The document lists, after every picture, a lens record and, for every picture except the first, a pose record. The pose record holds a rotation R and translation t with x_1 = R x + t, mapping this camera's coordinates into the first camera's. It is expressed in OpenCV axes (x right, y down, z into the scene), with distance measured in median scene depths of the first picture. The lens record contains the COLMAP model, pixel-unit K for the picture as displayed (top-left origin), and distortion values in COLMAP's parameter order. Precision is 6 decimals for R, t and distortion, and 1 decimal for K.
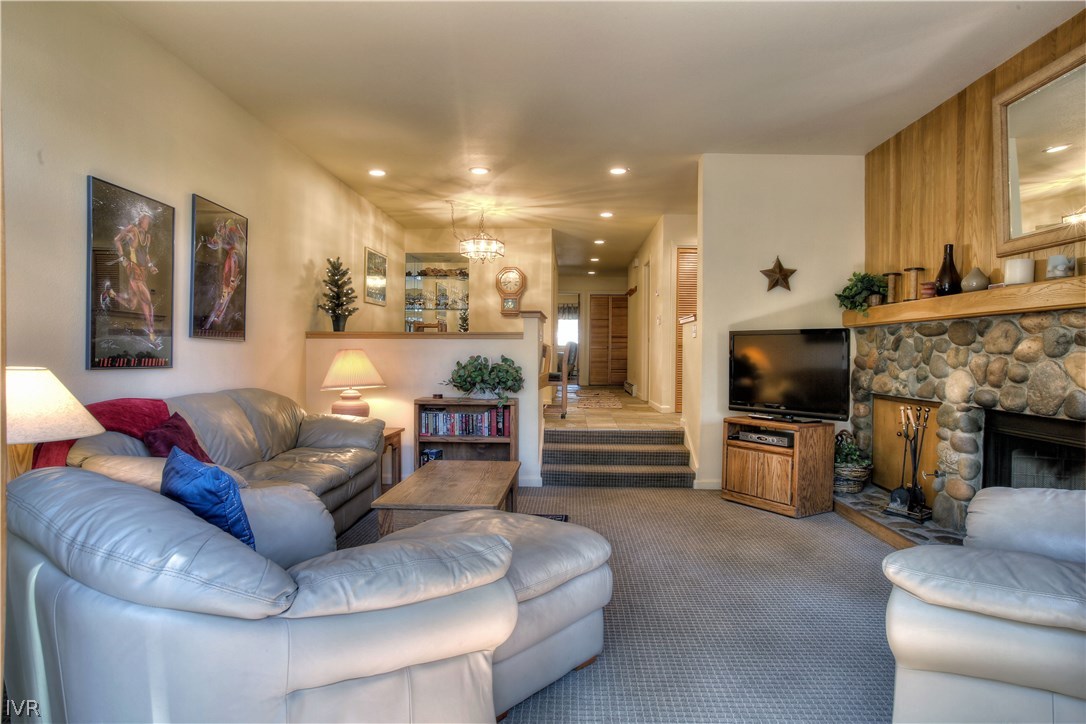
lens RADIAL K [[618.9, 0, 555.9], [0, 618.9, 358.4], [0, 0, 1]] dist [-0.101899, 0.077071]
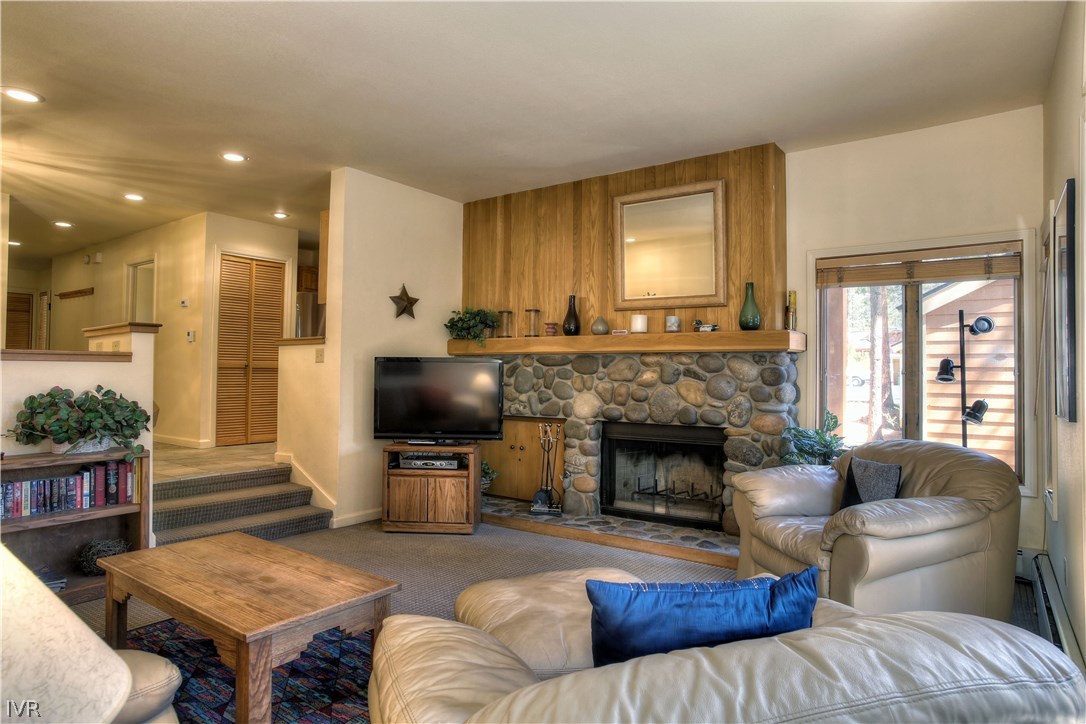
lens RADIAL K [[618.9, 0, 555.9], [0, 618.9, 358.4], [0, 0, 1]] dist [-0.101899, 0.077071]
pose [[0.562235, 0.018606, 0.826768, -0.437005], [0.004043, 0.999673, -0.025247, -0.020304], [-0.826967, 0.017537, 0.561976, 0.270655]]
